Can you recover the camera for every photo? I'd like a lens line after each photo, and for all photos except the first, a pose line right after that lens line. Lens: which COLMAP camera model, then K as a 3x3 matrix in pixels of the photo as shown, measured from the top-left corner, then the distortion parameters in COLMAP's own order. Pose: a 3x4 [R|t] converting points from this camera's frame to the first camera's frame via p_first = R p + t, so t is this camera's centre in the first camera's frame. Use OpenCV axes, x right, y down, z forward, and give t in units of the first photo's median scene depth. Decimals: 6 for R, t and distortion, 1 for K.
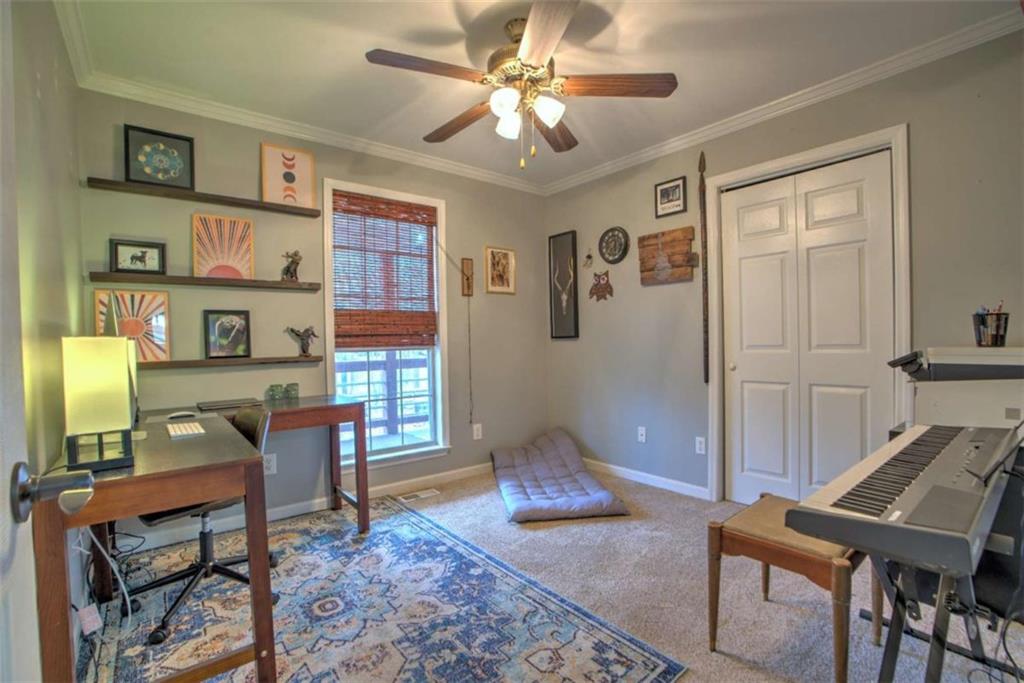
lens RADIAL K [[468.2, 0, 509.8], [0, 468.2, 341.2], [0, 0, 1]] dist [-0.023429, 0.001213]
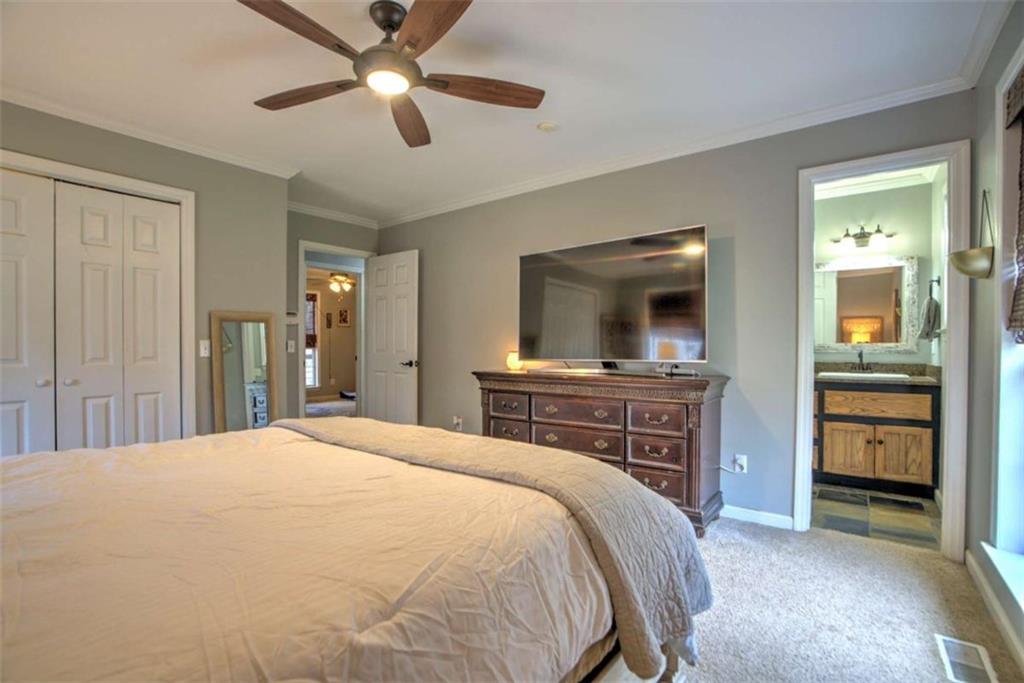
lens RADIAL K [[468.2, 0, 511.7], [0, 468.2, 345.6], [0, 0, 1]] dist [-0.023429, 0.001213]
pose [[0.971099, 0.015594, 0.238166, 0.276048], [-0.014708, 0.999877, -0.005497, -0.000542], [-0.238223, 0.001835, 0.971209, -1.735350]]
